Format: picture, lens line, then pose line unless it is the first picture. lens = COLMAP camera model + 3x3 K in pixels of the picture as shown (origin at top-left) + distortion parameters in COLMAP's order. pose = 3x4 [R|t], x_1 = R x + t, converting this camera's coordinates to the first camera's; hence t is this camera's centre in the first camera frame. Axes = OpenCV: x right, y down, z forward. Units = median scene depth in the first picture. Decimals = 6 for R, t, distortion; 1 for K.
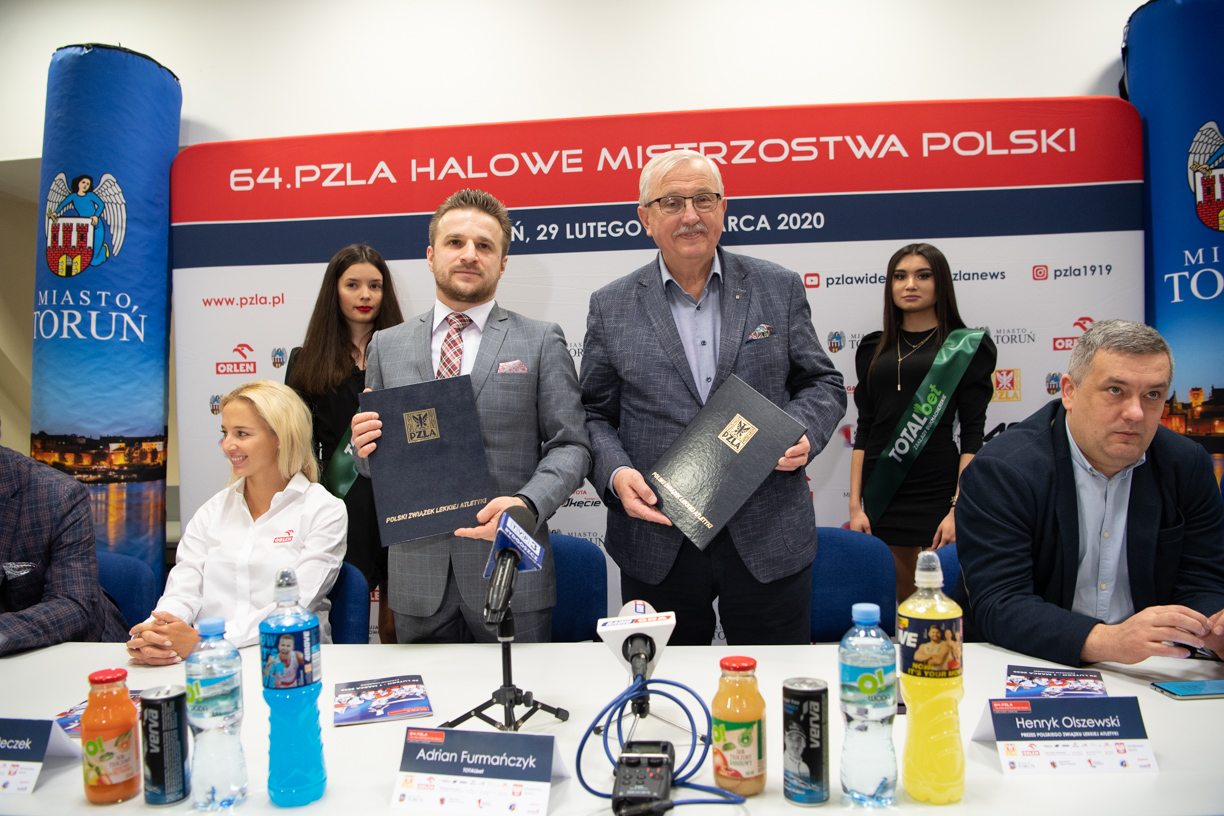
lens RADIAL K [[847.3, 0, 612.0], [0, 847.3, 408.0], [0, 0, 1]] dist [-0.074088, 0.017915]
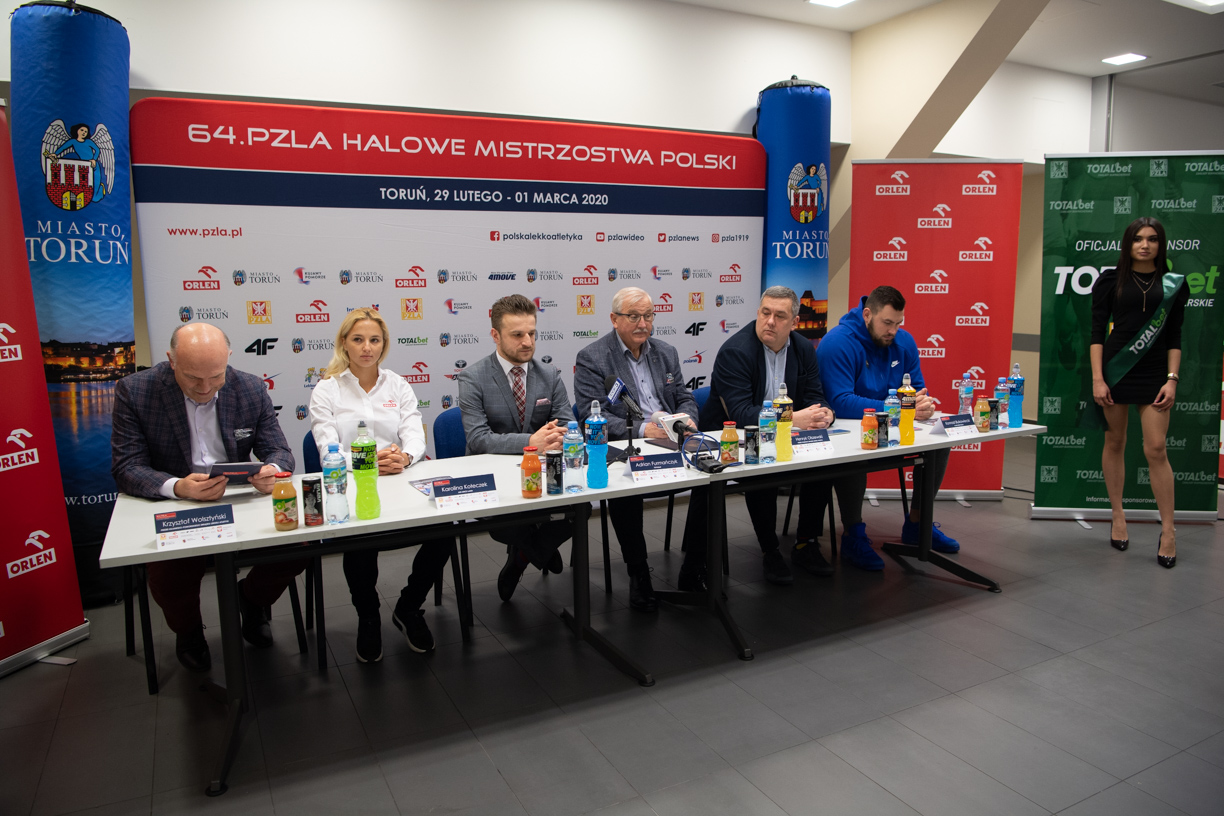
lens RADIAL K [[834.2, 0, 614.3], [0, 834.2, 399.6], [0, 0, 1]] dist [-0.060781, 0.007356]
pose [[0.855330, -0.057087, 0.514929, -0.608267], [-0.017549, 0.990148, 0.138921, -0.064509], [-0.517786, -0.127860, 0.845902, -0.439656]]
